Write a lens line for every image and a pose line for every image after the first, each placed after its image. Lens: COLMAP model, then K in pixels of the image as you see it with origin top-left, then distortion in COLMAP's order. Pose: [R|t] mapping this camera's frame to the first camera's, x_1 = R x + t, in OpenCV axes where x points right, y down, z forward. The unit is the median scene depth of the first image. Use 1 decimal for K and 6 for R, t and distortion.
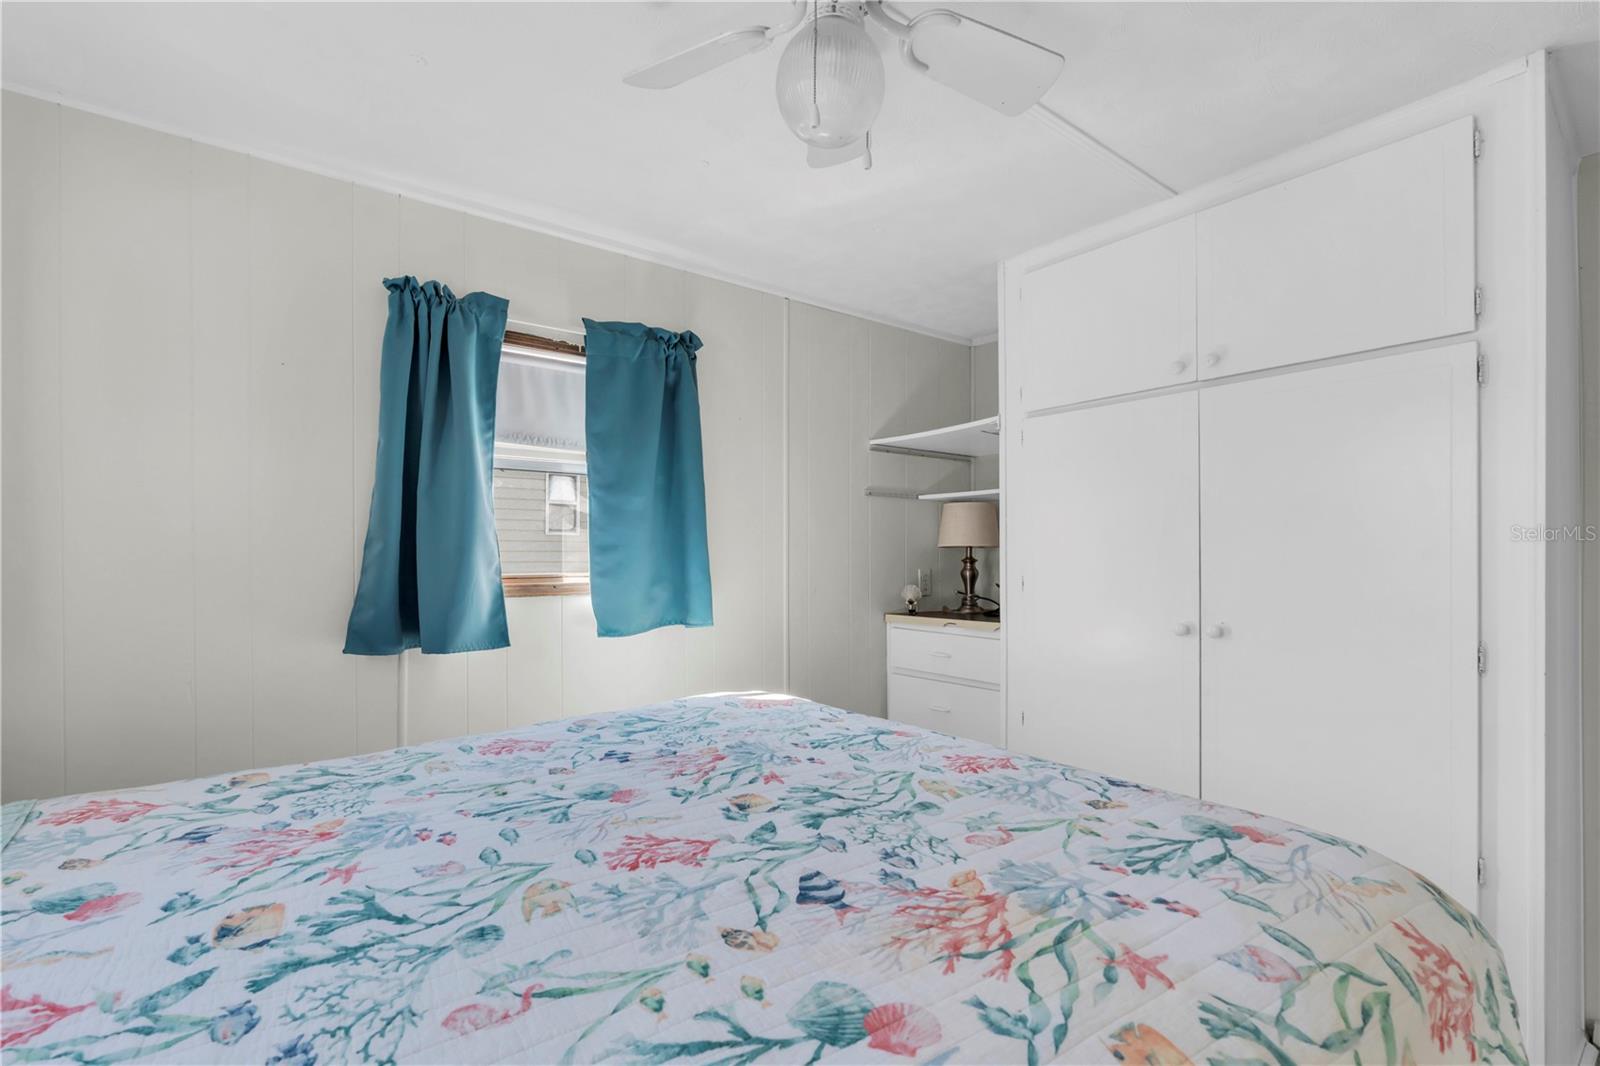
lens RADIAL K [[737.7, 0, 801.1], [0, 737.7, 532.8], [0, 0, 1]] dist [0.013729, -0.000930]
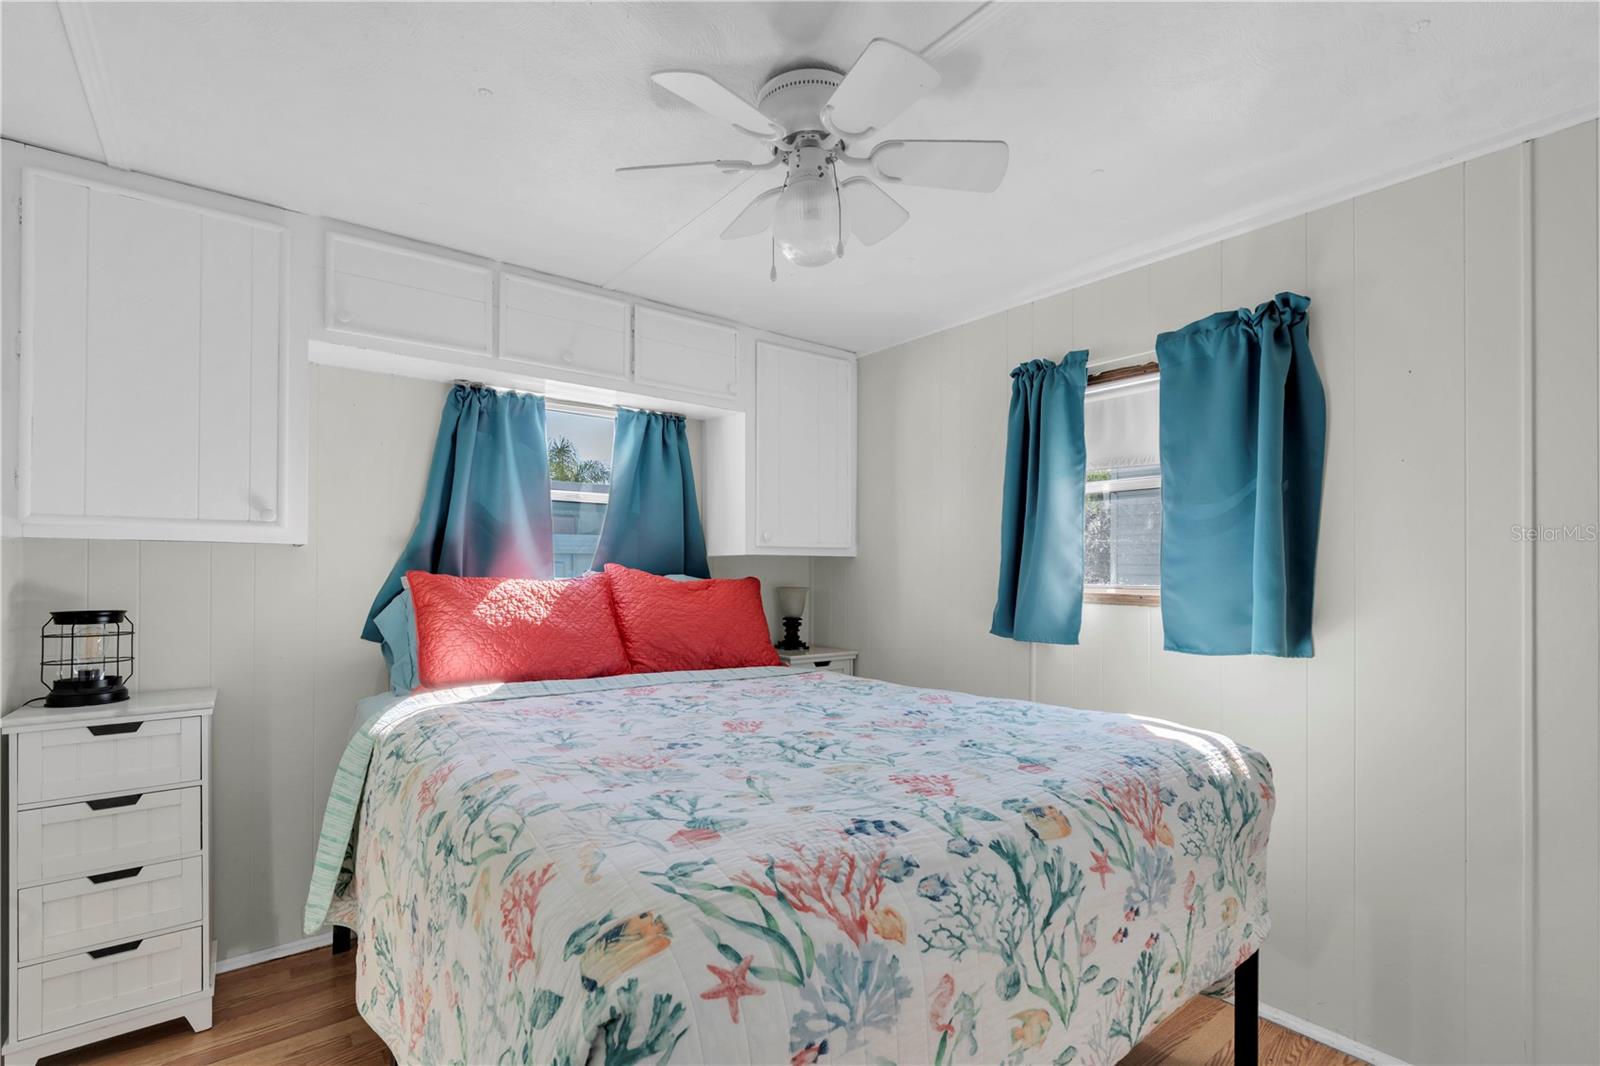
lens RADIAL K [[737.7, 0, 808.4], [0, 737.7, 569.9], [0, 0, 1]] dist [0.013729, -0.000930]
pose [[-0.011170, 0.010010, -0.999888, 1.086275], [0.021692, 0.999717, 0.009766, 0.018757], [0.999702, -0.021580, -0.011384, 0.782000]]
